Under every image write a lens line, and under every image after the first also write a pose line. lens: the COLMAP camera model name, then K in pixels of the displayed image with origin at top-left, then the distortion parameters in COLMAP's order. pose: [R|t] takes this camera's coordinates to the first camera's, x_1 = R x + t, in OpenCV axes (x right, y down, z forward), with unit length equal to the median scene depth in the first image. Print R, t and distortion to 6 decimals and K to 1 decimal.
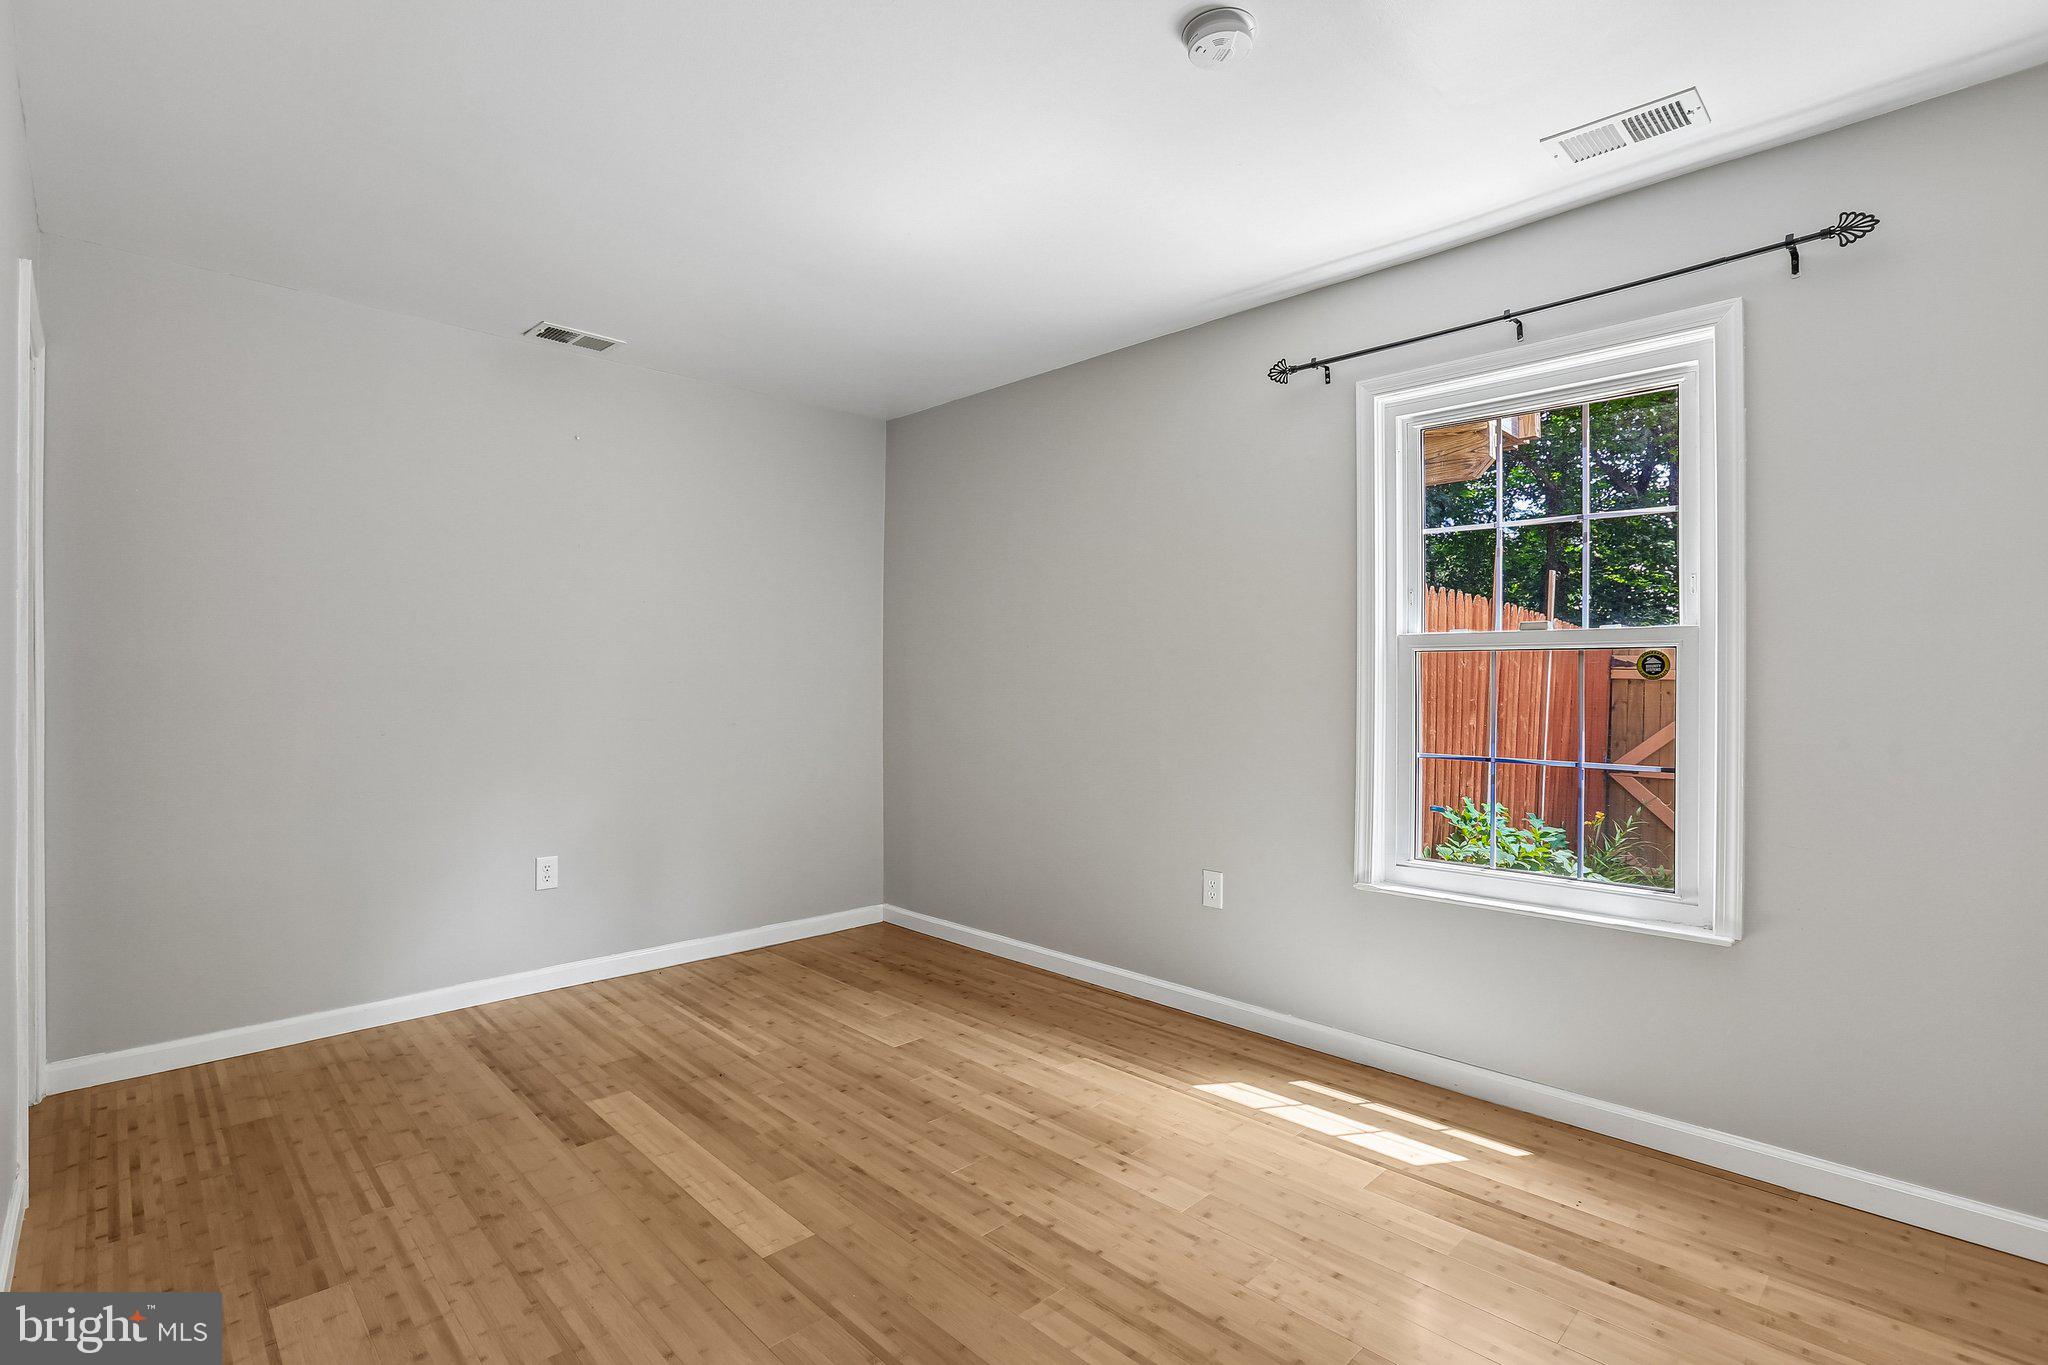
lens RADIAL K [[942.2, 0, 1024.0], [0, 942.2, 682.5], [0, 0, 1]] dist [-0.008150, 0.000690]
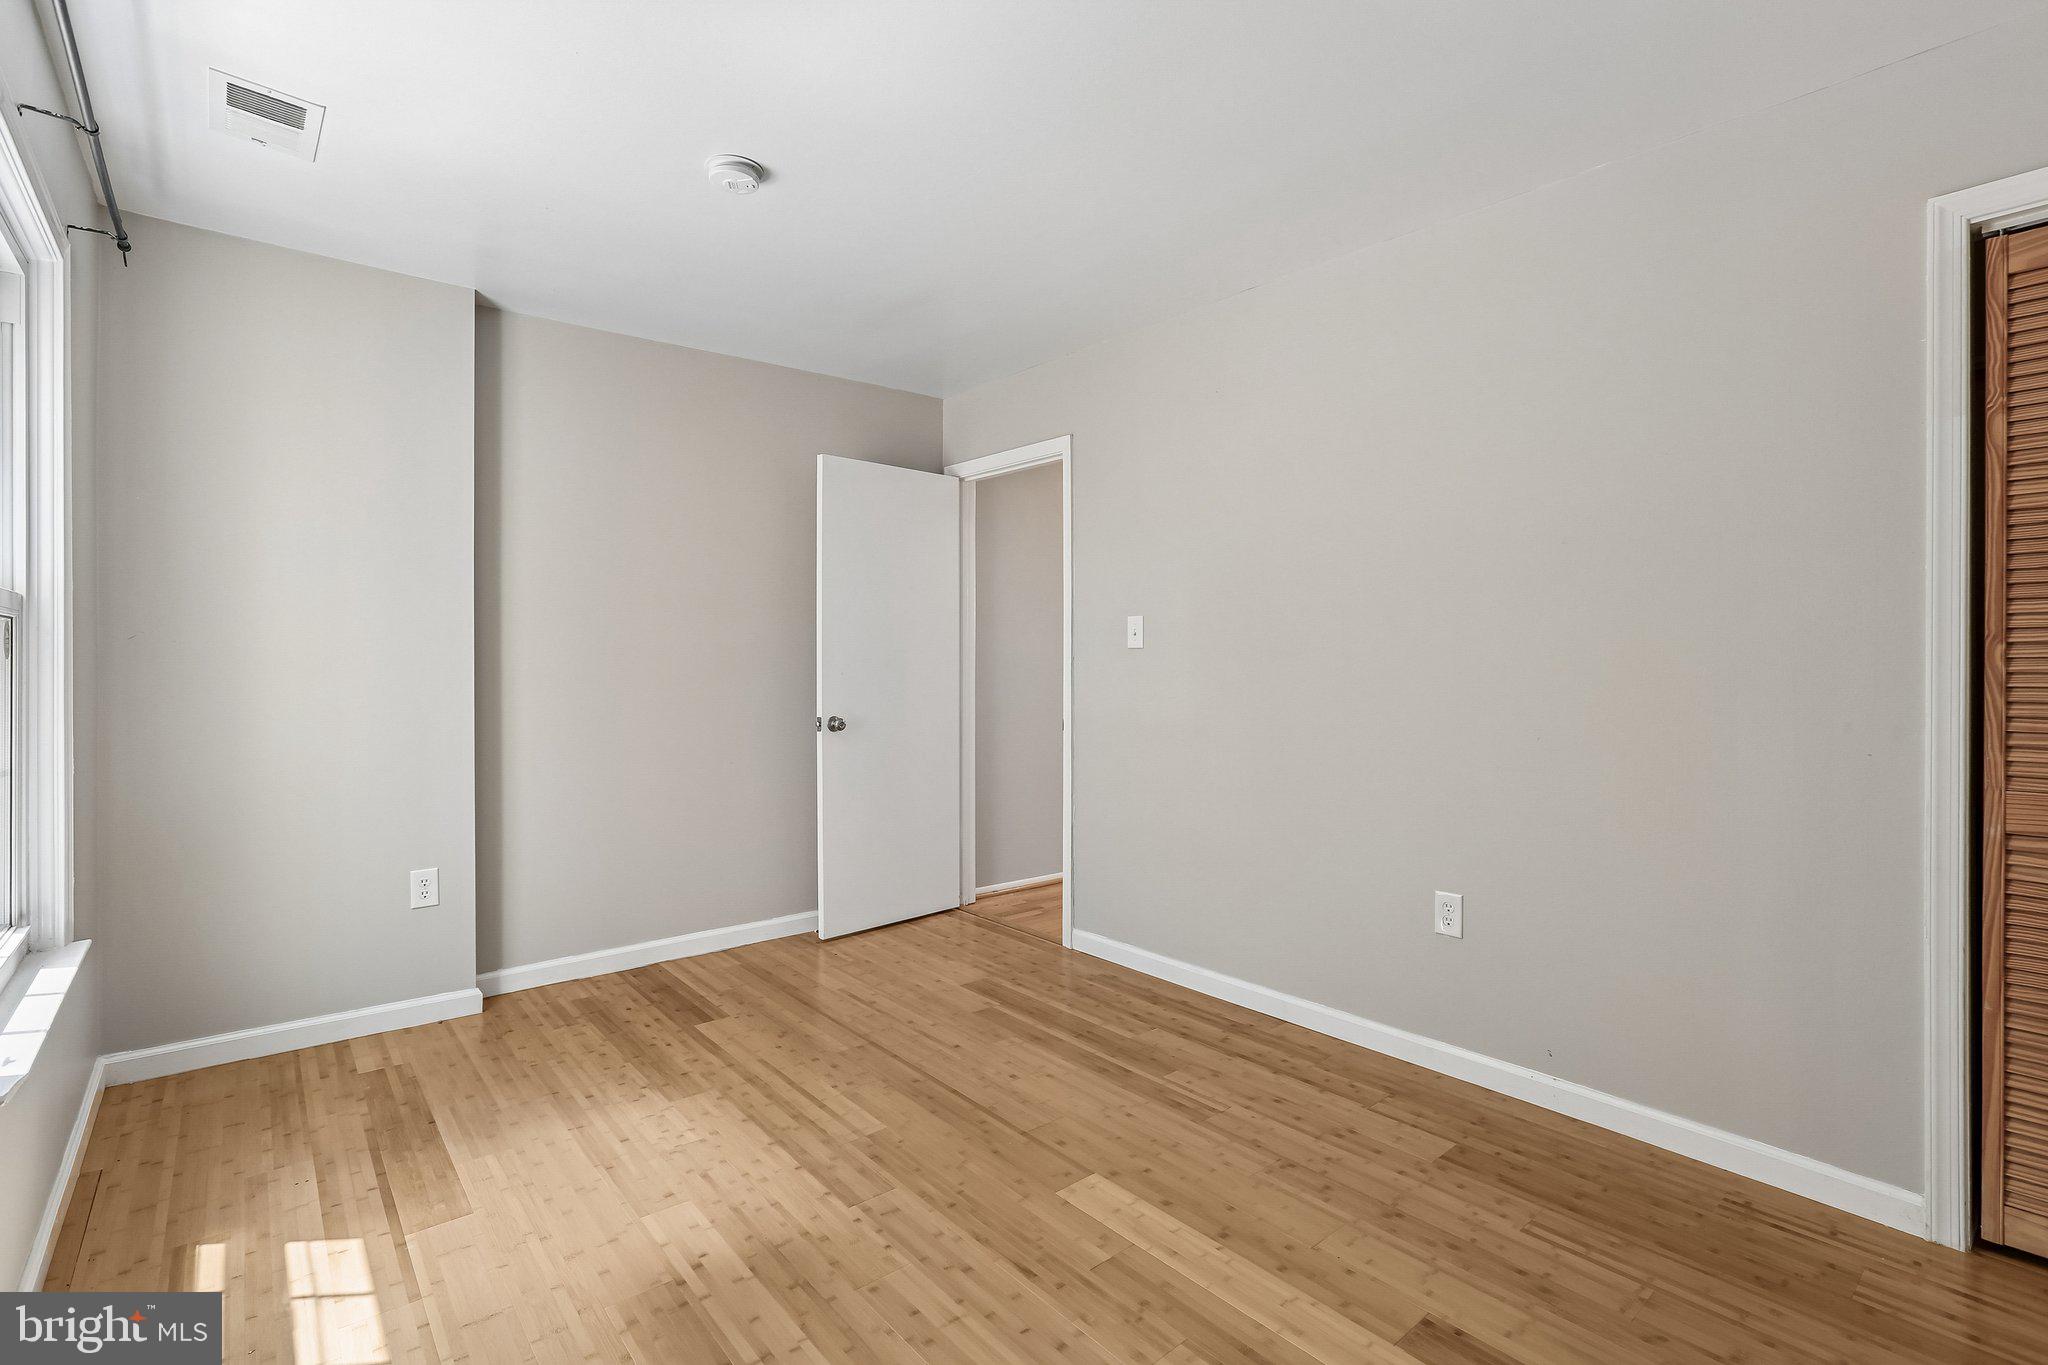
lens RADIAL K [[942.2, 0, 1024.0], [0, 942.2, 682.5], [0, 0, 1]] dist [-0.008150, 0.000690]
pose [[-0.996795, -0.002218, 0.079966, -0.261444], [0.000120, 0.999573, 0.029220, -0.007295], [-0.079997, 0.029136, -0.996369, 1.957998]]
